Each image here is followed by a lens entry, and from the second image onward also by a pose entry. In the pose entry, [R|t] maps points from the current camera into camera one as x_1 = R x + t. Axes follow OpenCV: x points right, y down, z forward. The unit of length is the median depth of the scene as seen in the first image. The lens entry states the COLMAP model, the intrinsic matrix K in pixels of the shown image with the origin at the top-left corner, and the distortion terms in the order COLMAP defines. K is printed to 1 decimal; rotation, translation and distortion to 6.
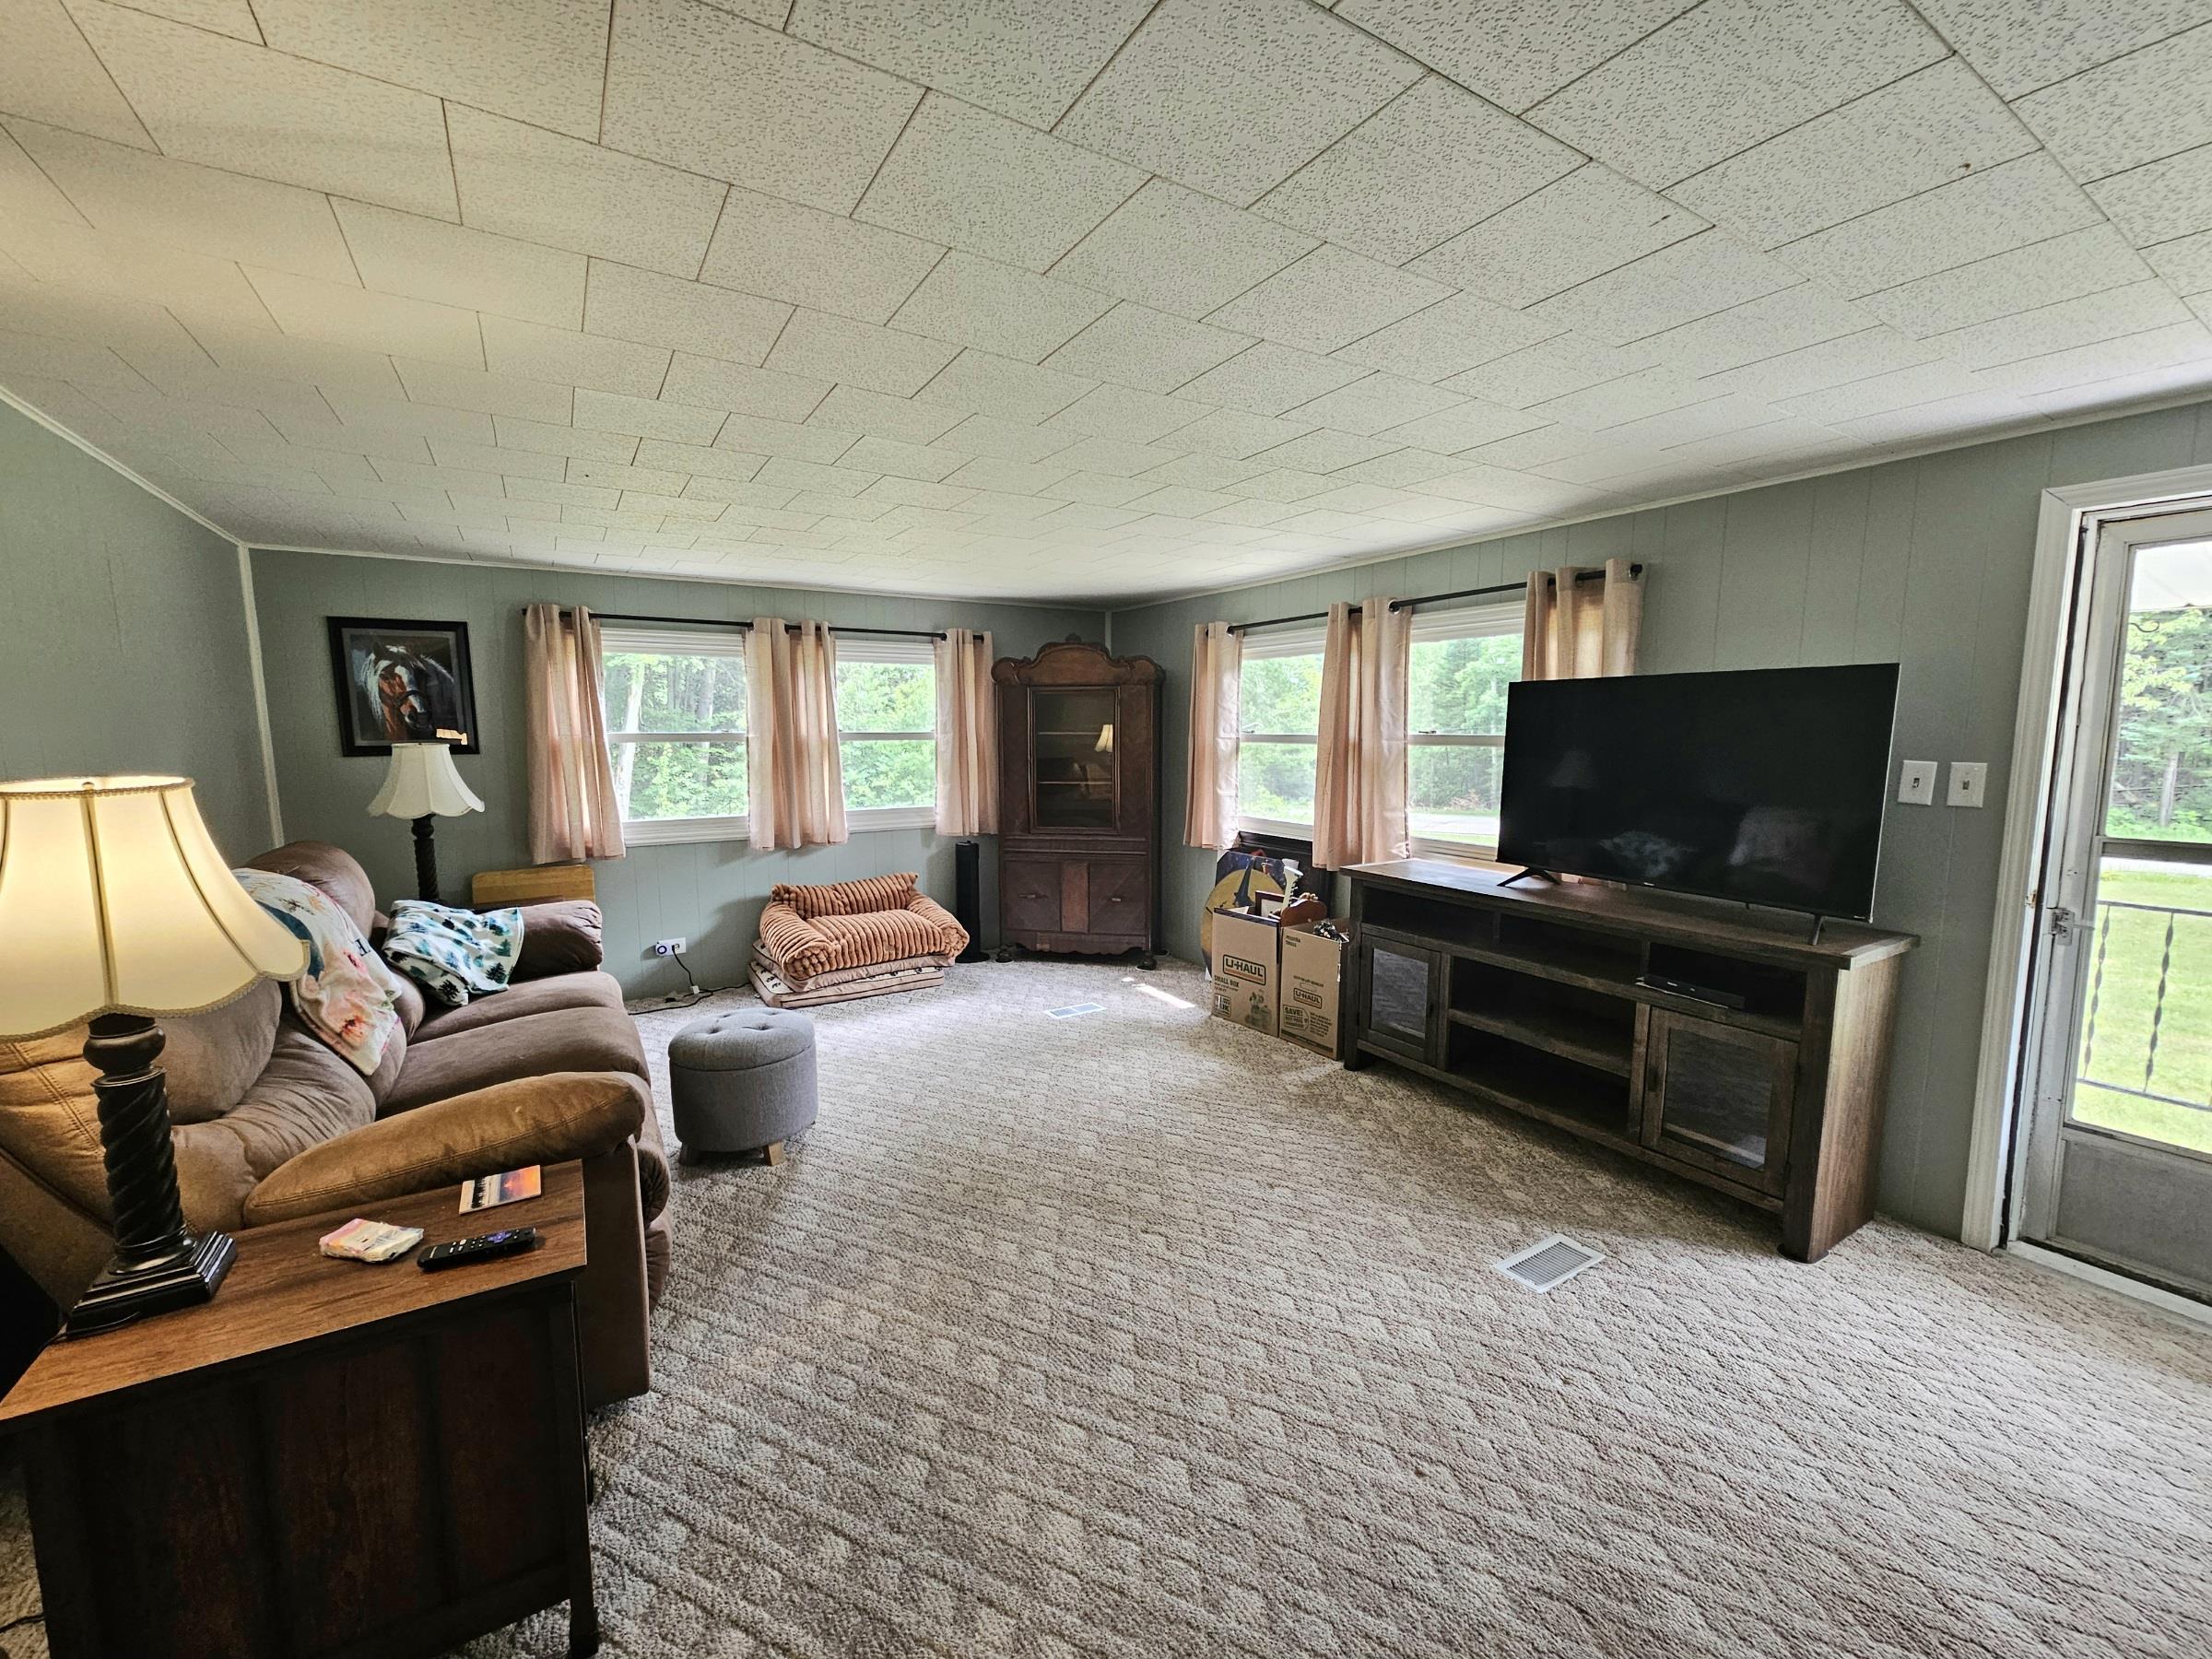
lens RADIAL K [[902.5, 0, 1097.8], [0, 902.5, 835.9], [0, 0, 1]] dist [0.003532, 0.001169]
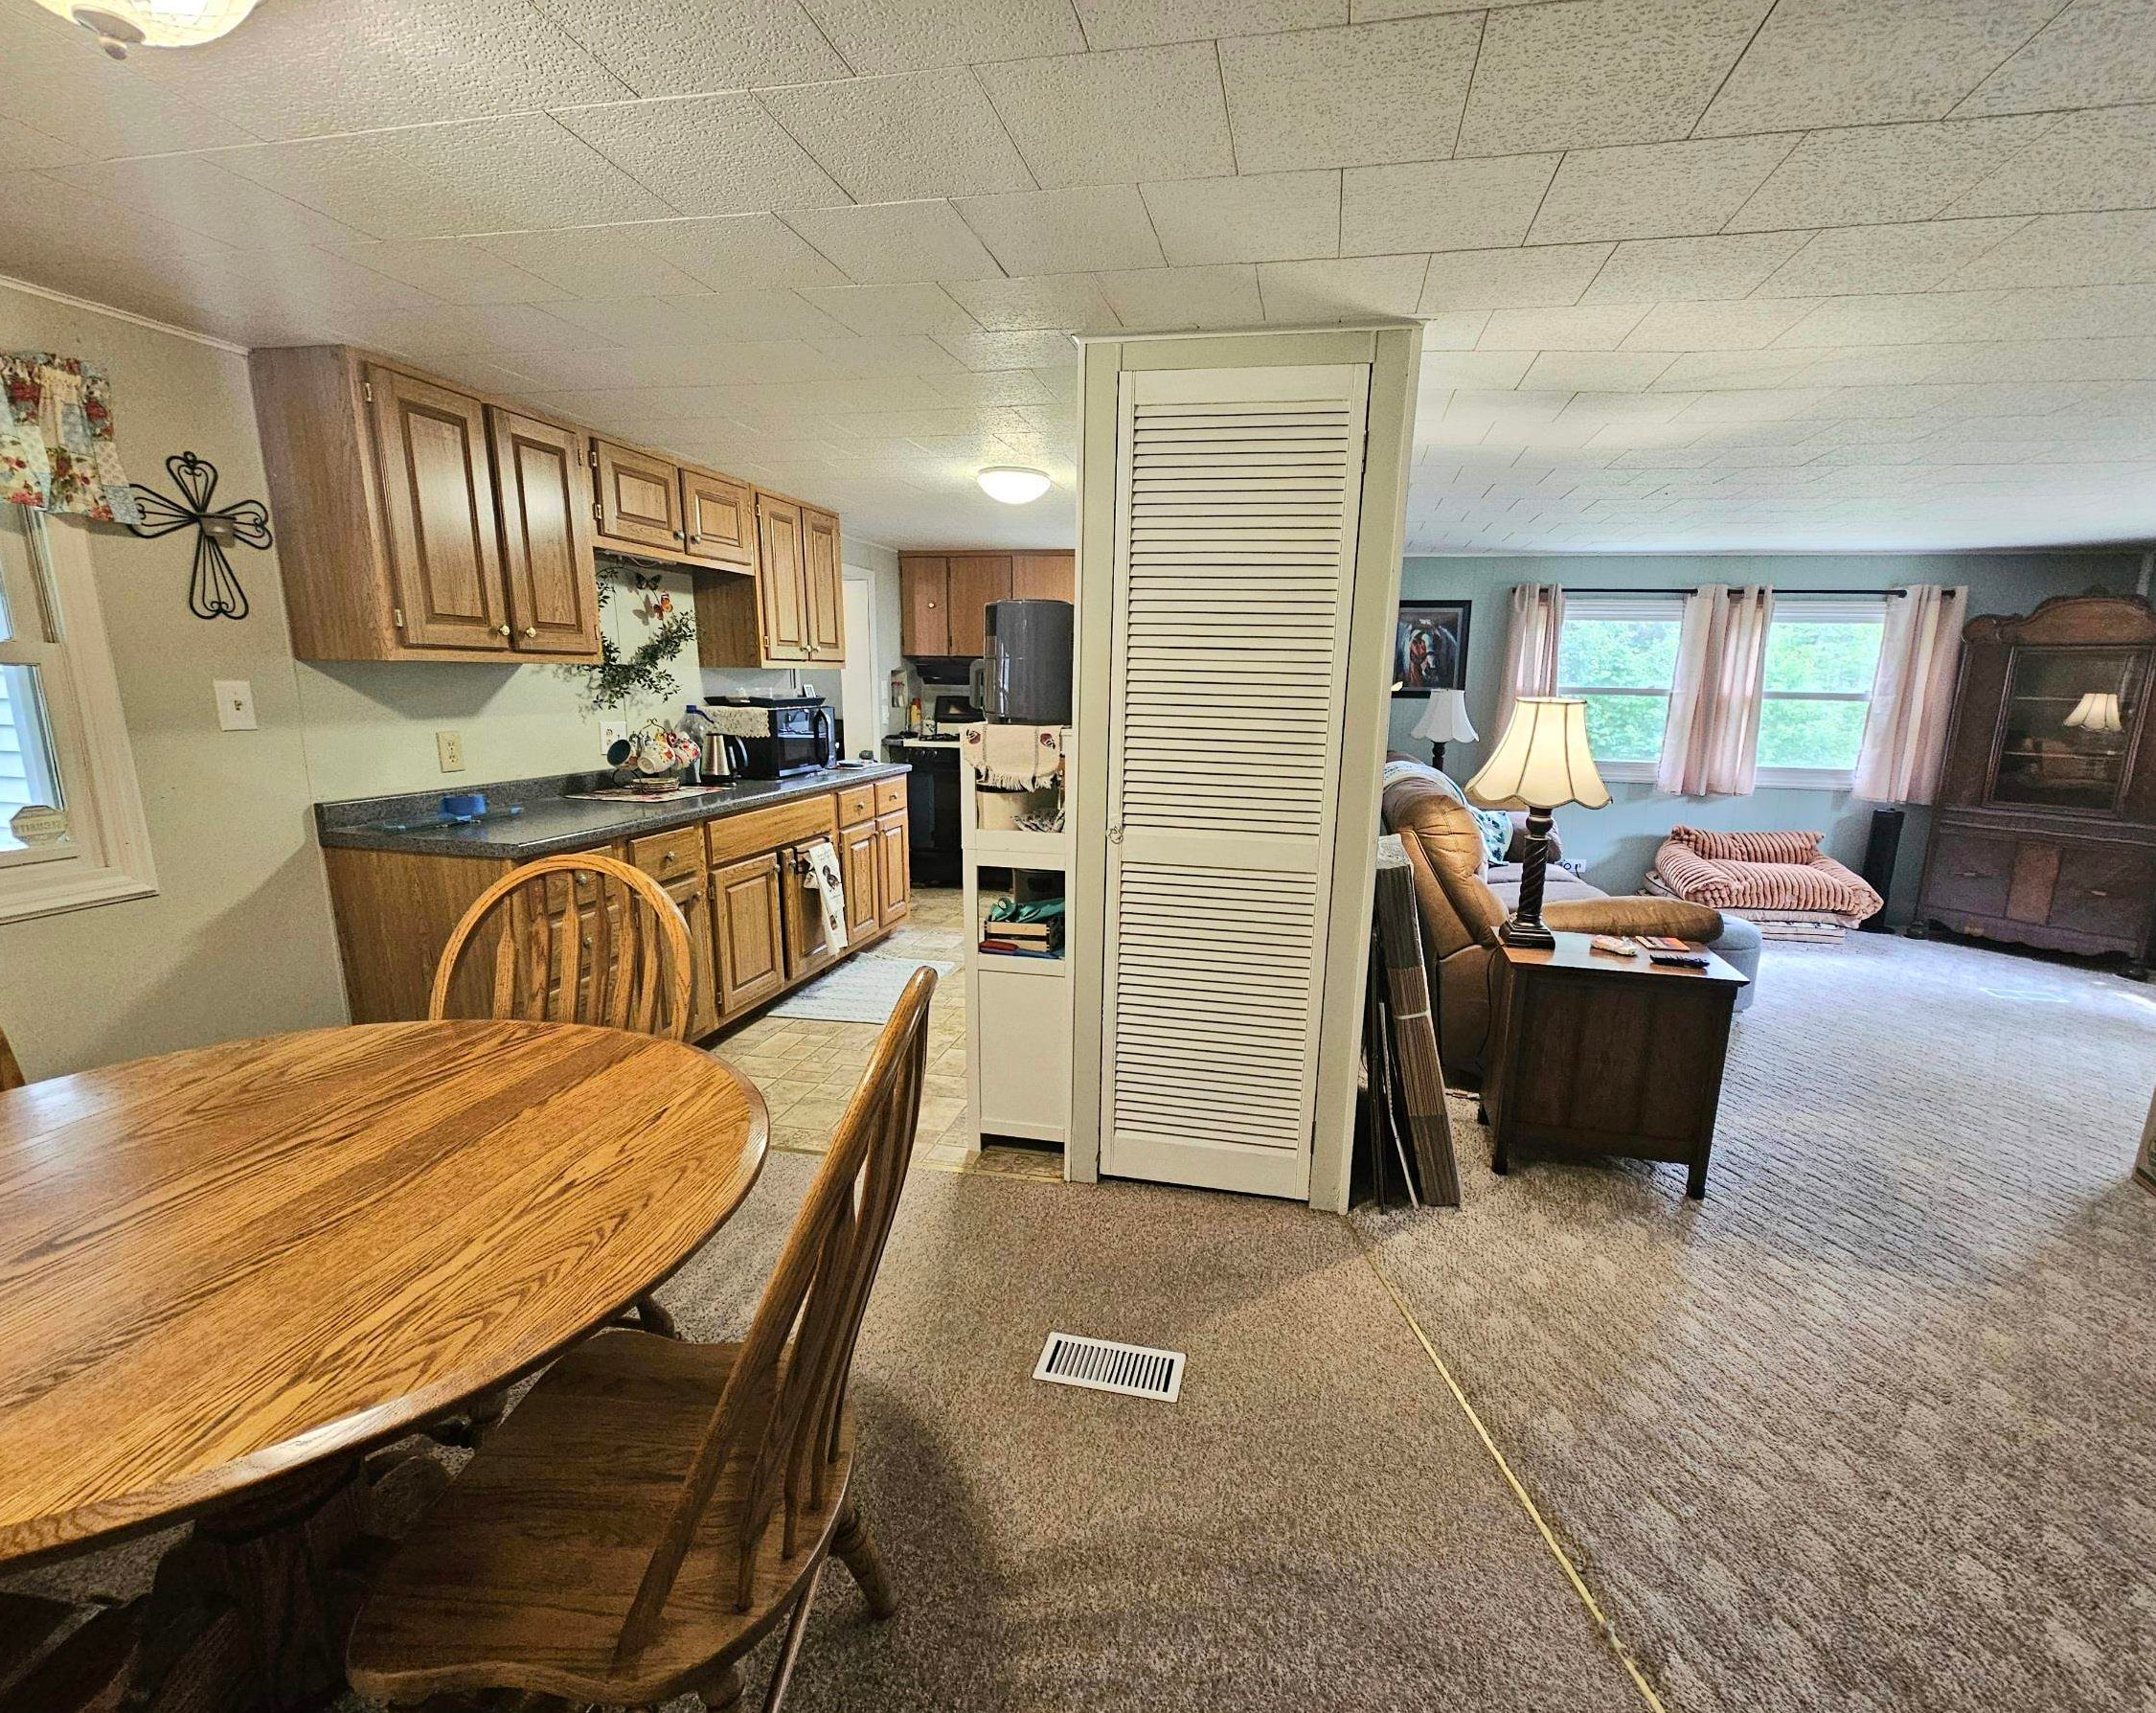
lens RADIAL K [[937.1, 0, 1127.5], [0, 937.1, 863.0], [0, 0, 1]] dist [0.001059, -0.000978]
pose [[0.731781, 0.149825, -0.664868, -0.076550], [-0.105884, 0.988685, 0.106256, 0.050188], [0.673265, -0.007357, 0.739365, -0.336126]]
